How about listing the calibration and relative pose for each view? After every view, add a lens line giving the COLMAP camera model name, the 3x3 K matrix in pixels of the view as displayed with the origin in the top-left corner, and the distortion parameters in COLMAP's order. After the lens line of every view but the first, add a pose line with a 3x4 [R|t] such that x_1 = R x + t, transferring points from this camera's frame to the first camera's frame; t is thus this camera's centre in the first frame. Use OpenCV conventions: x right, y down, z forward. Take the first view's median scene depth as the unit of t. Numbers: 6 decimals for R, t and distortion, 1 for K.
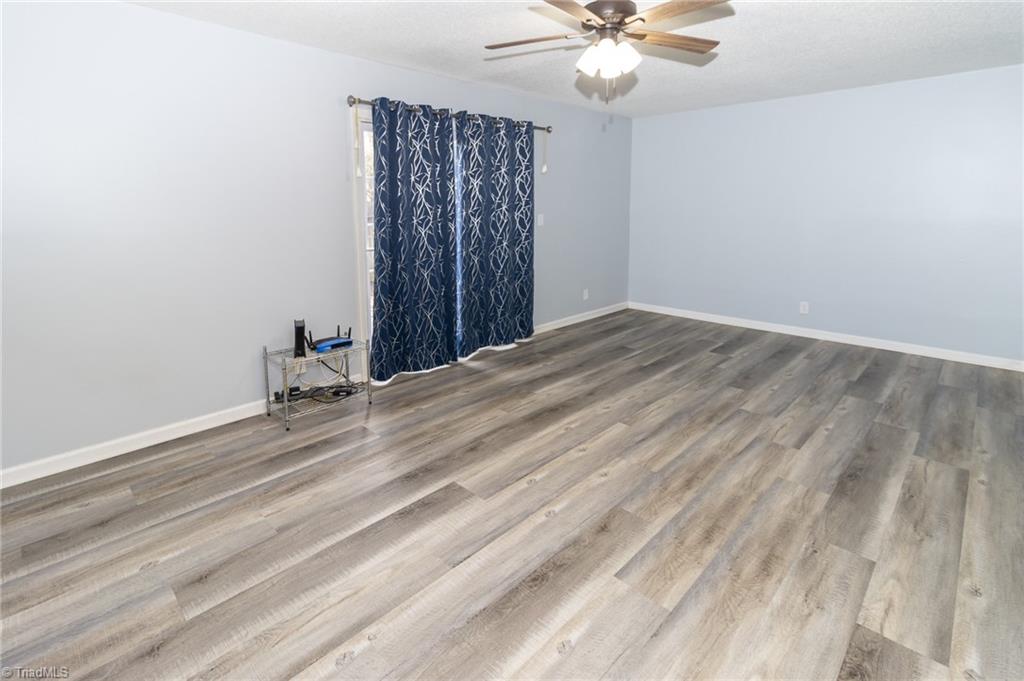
lens RADIAL K [[473.1, 0, 512.3], [0, 473.1, 327.9], [0, 0, 1]] dist [0.010689, -0.000144]
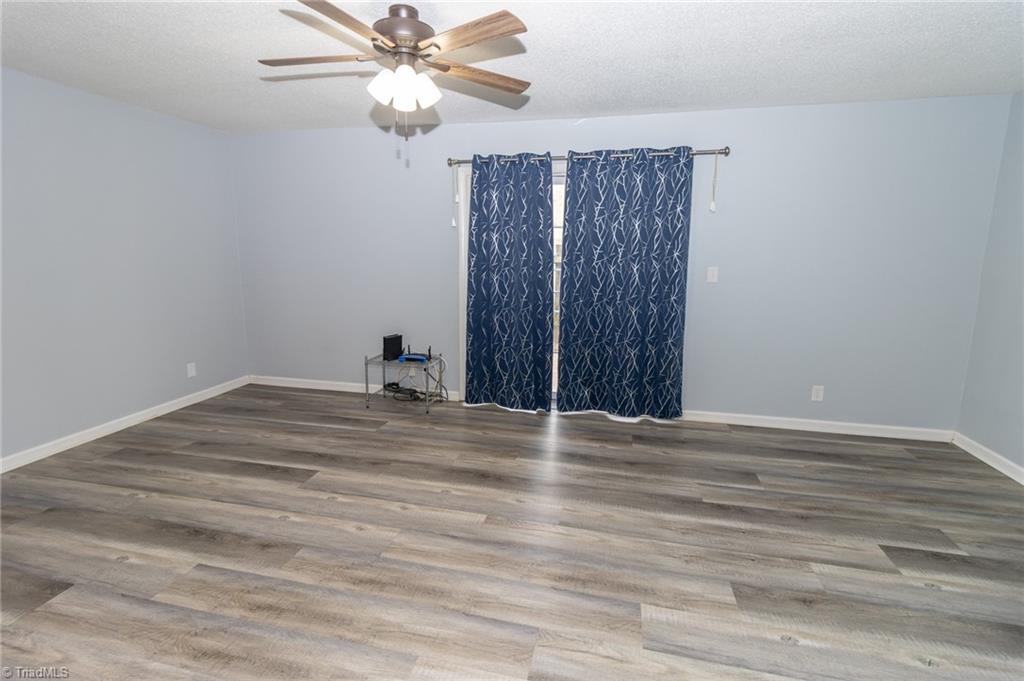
lens RADIAL K [[507.7, 0, 511.8], [0, 507.7, 322.4], [0, 0, 1]] dist [0.017746, -0.000049]
pose [[0.491343, 0.126714, -0.861699, 1.099776], [-0.224870, 0.974273, 0.015046, -0.162361], [0.841436, 0.186378, 0.507197, 0.627380]]
